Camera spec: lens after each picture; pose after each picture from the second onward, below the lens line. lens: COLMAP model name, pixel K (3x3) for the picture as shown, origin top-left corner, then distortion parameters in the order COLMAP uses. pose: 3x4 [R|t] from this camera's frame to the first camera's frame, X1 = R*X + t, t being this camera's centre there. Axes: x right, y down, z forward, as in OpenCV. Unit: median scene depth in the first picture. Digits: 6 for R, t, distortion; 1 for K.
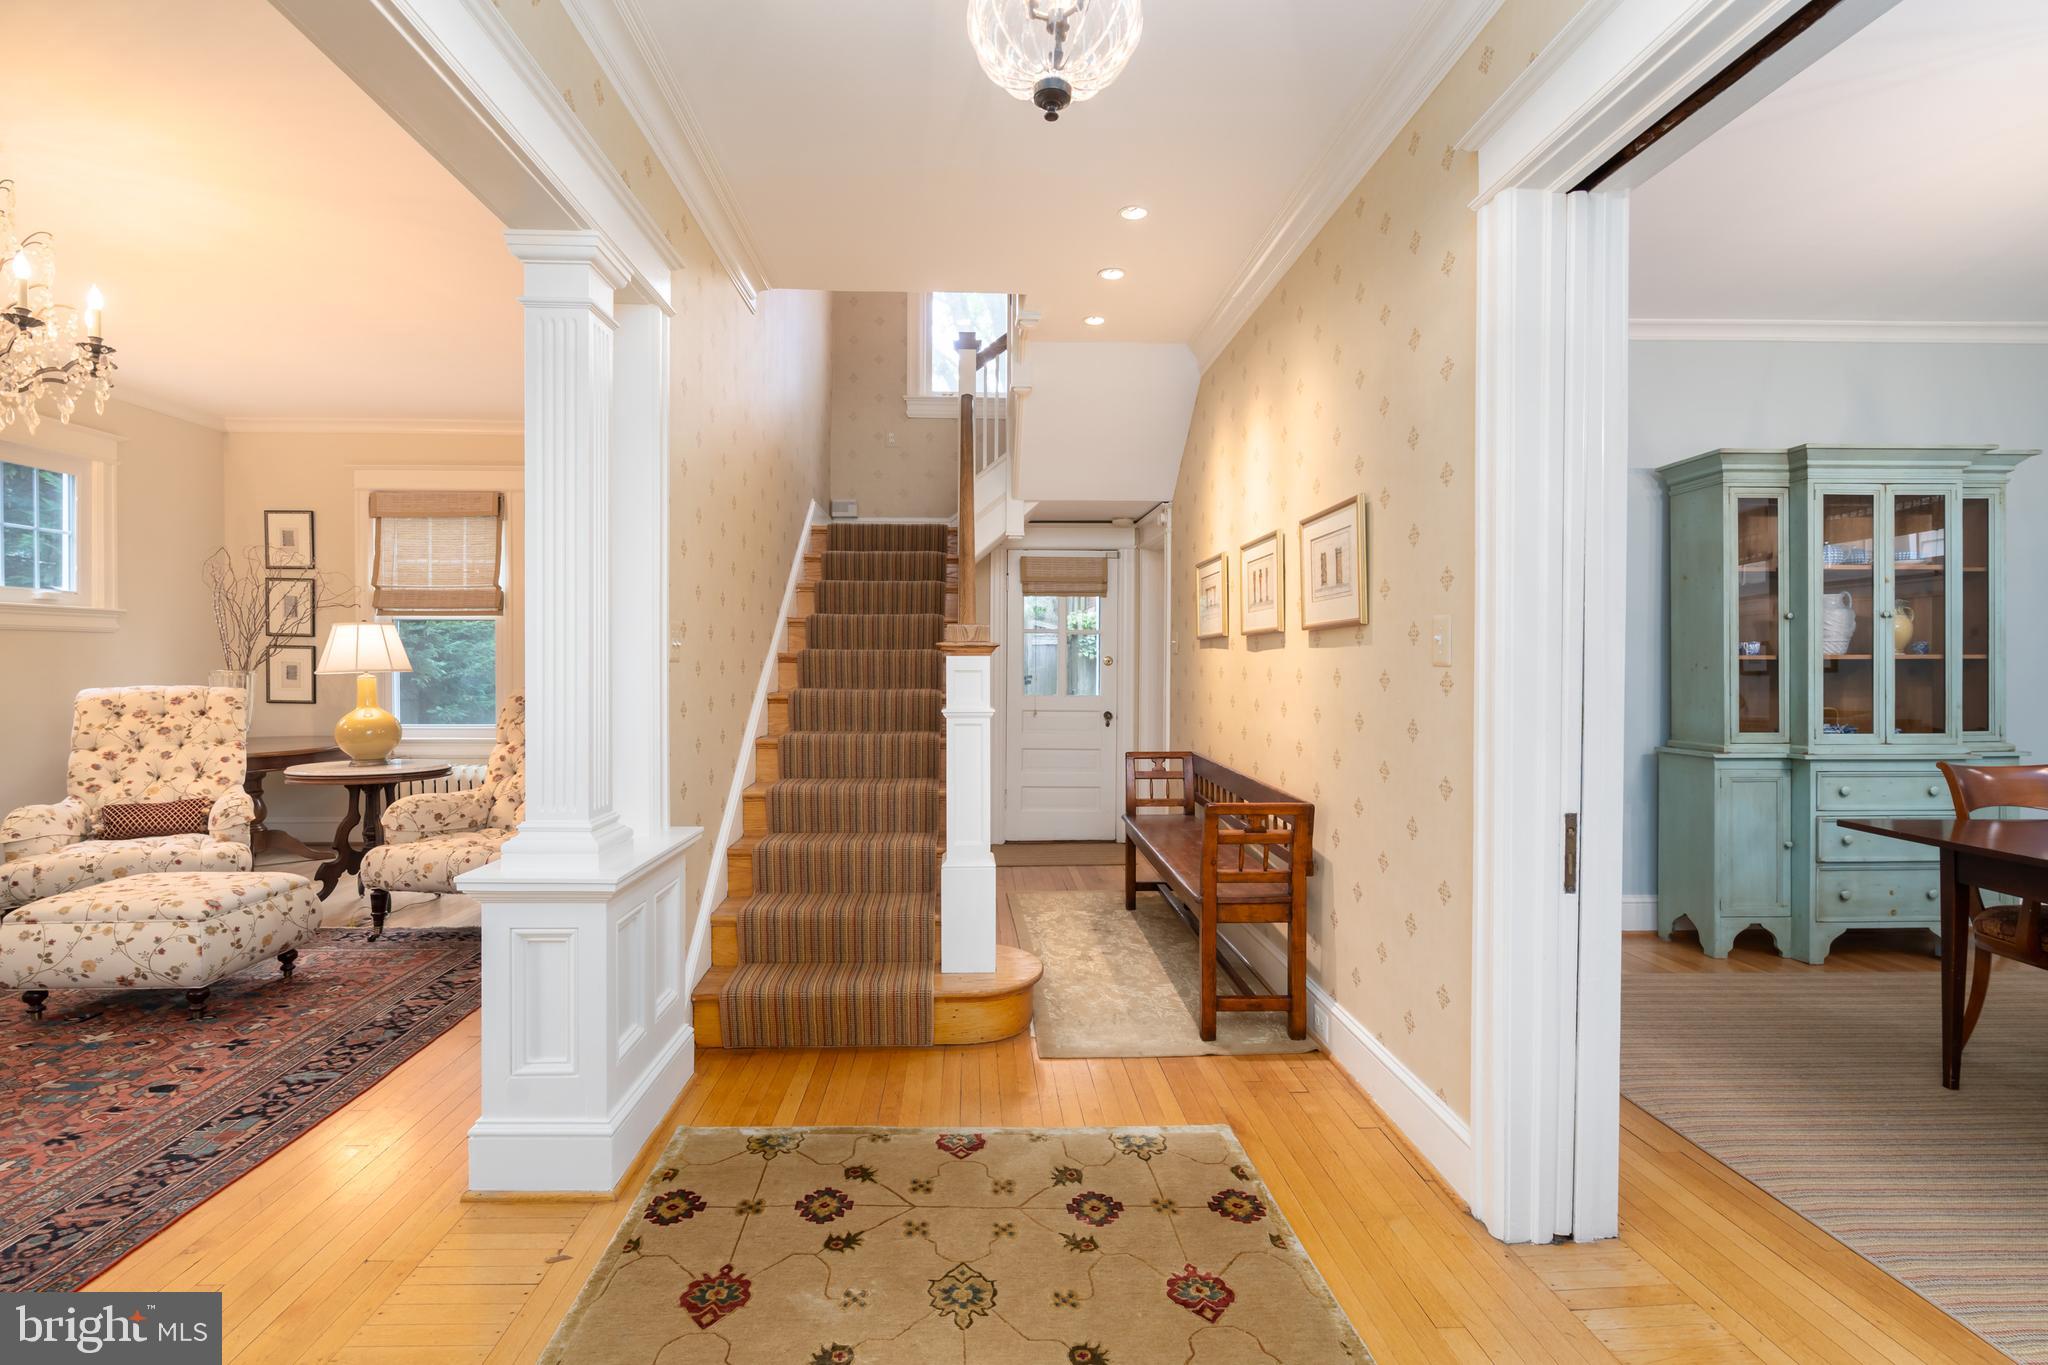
lens RADIAL K [[946.4, 0, 977.5], [0, 946.4, 711.1], [0, 0, 1]] dist [0.003204, -0.000613]
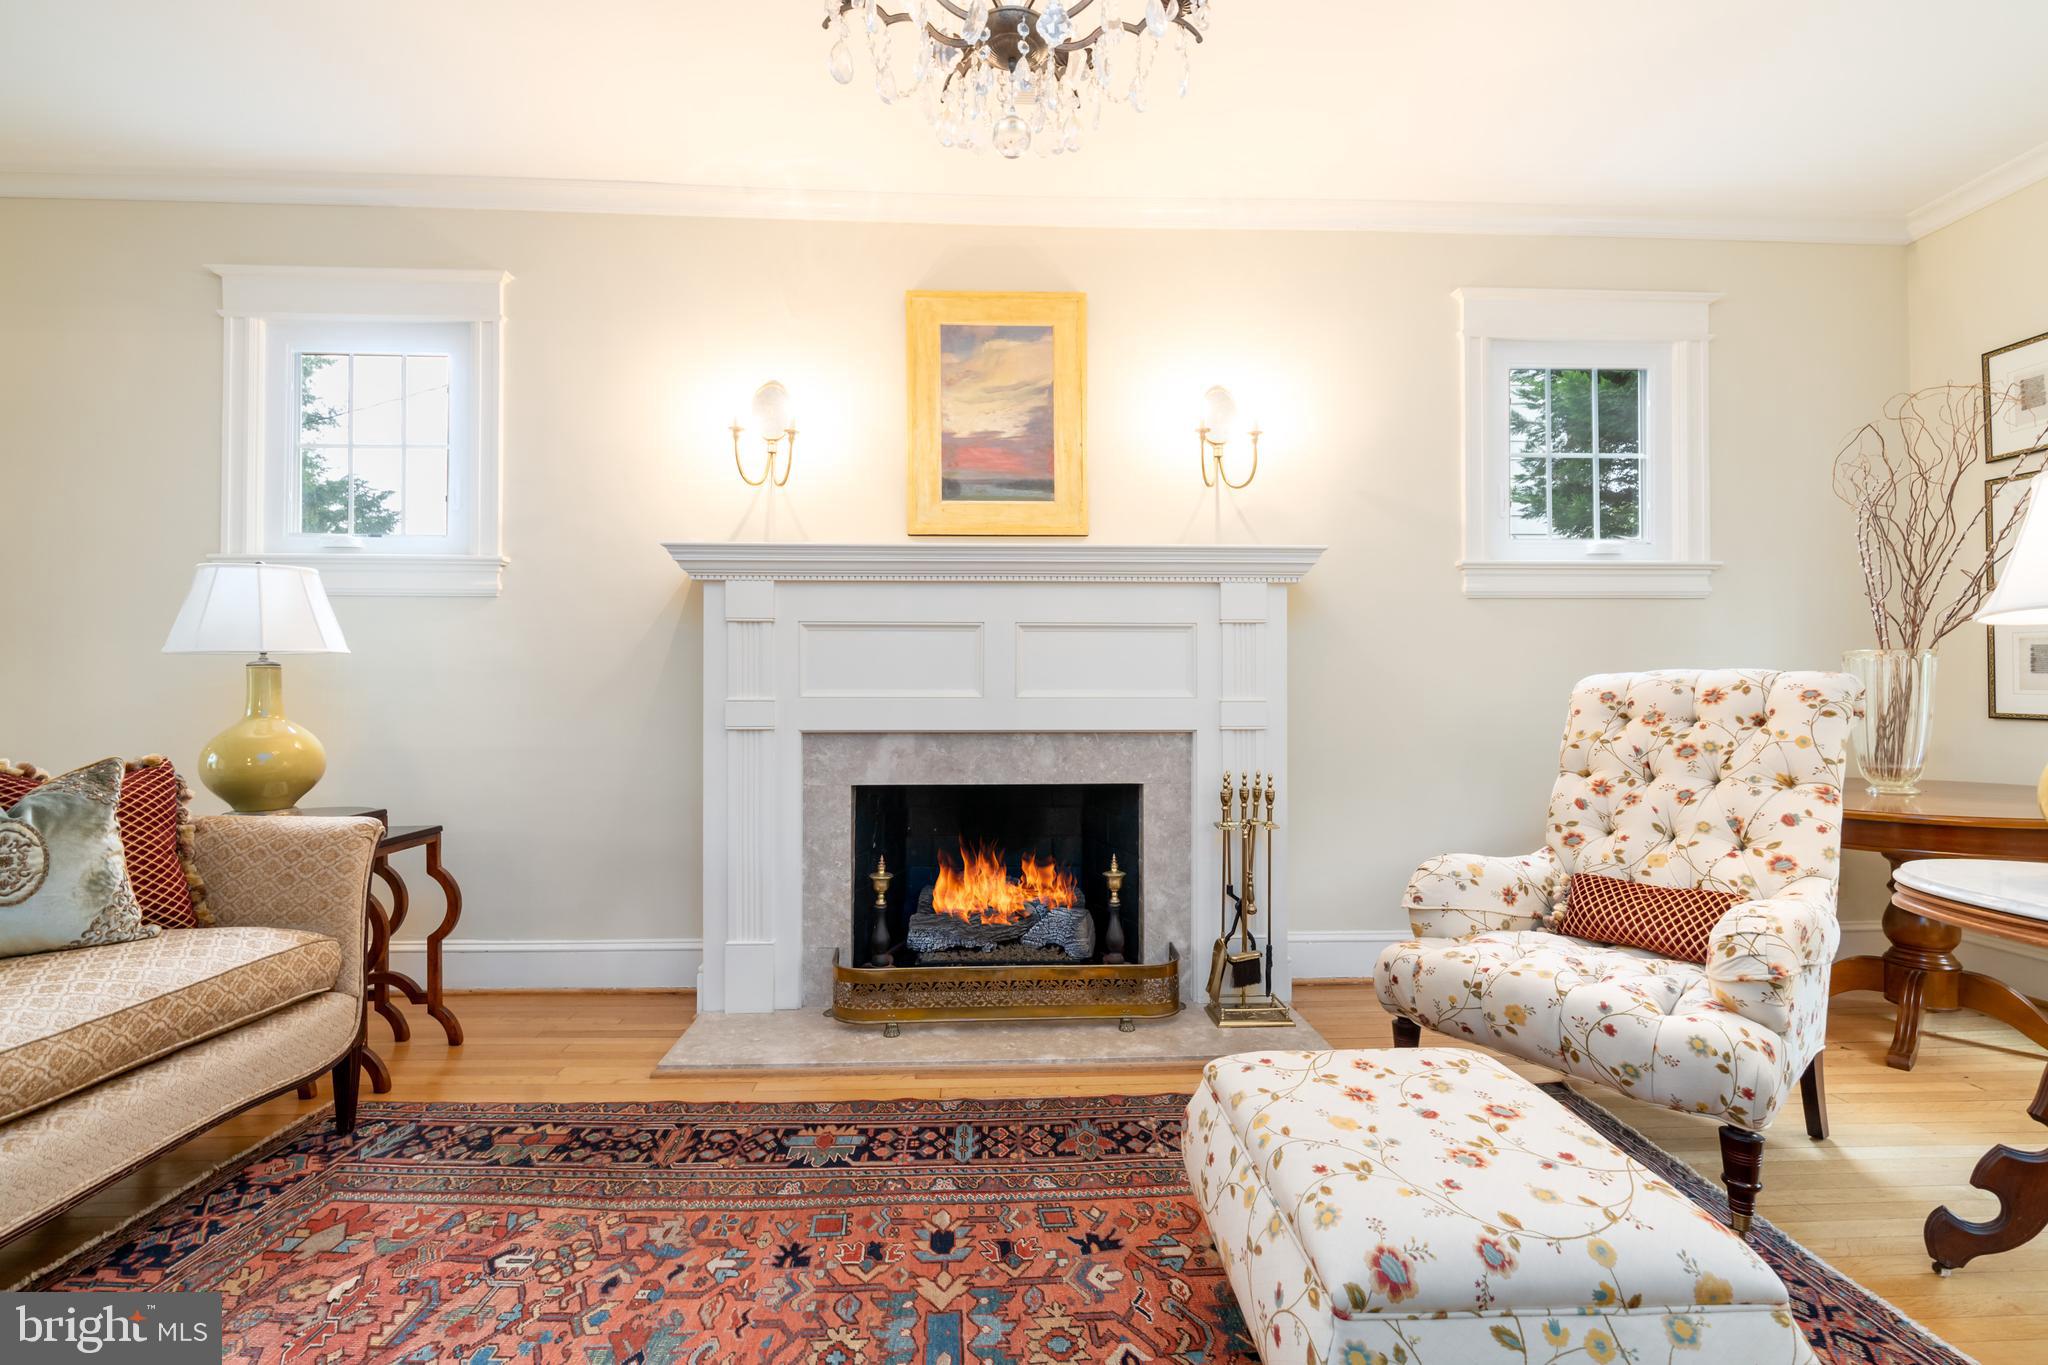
lens RADIAL K [[946.4, 0, 1108.7], [0, 946.4, 675.3], [0, 0, 1]] dist [0.003204, -0.000613]
pose [[0.095268, -0.017890, -0.995291, -0.504281], [-0.059274, 0.997962, -0.023612, 0.014164], [0.993685, 0.061244, 0.094014, 0.883605]]
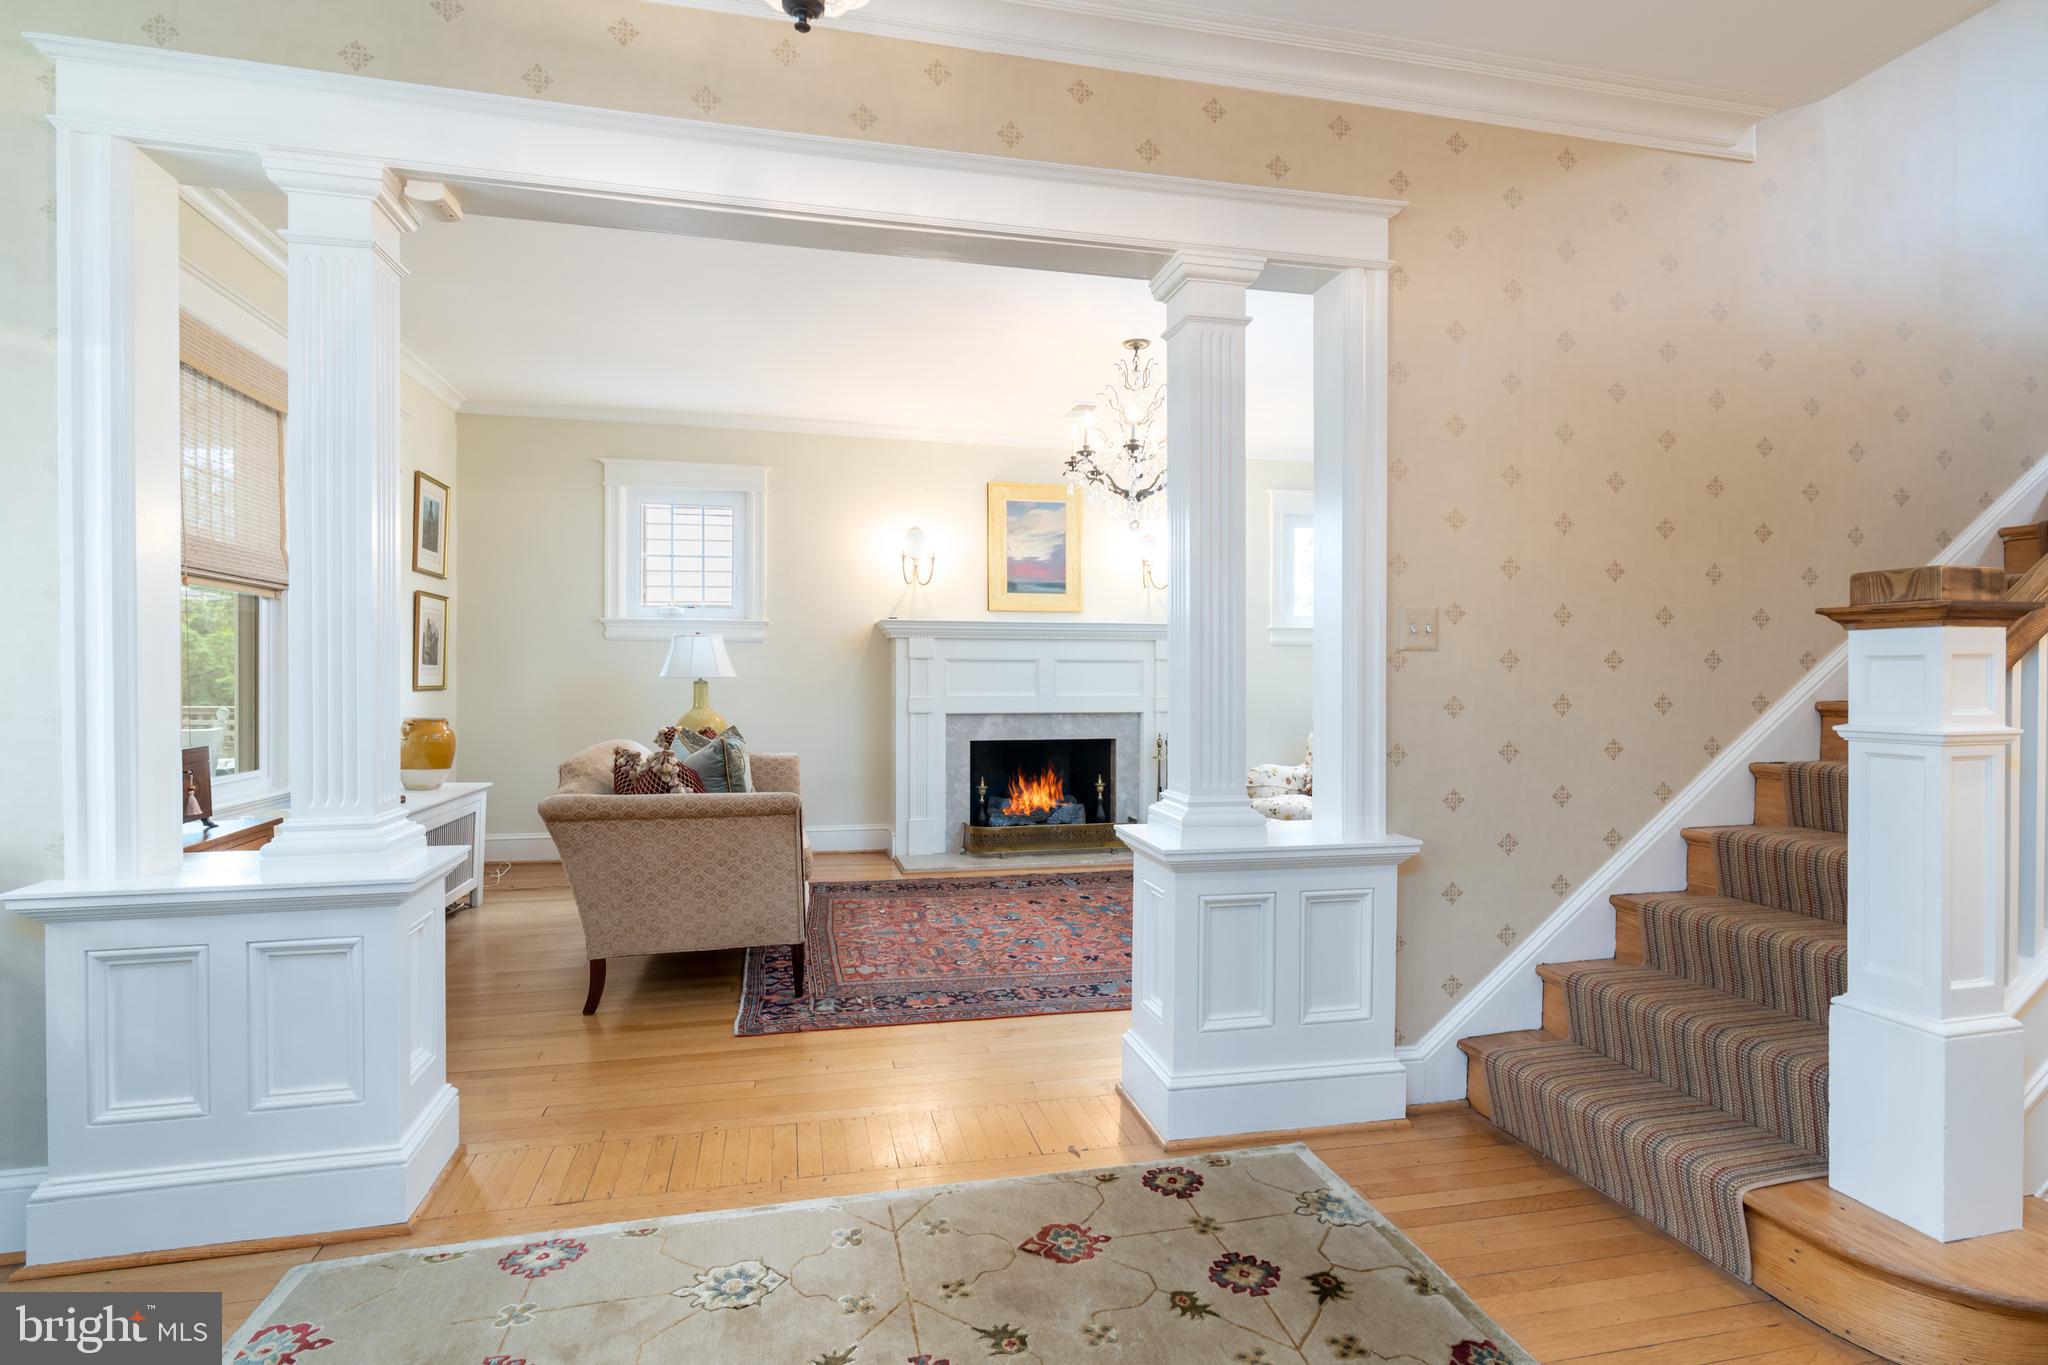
lens RADIAL K [[946.4, 0, 1030.2], [0, 946.4, 684.3], [0, 0, 1]] dist [0.003204, -0.000613]
pose [[0.220353, 0.009263, -0.975376, 0.415653], [-0.056132, 0.998418, -0.003199, 0.004346], [0.973804, 0.055455, 0.220525, 0.398373]]
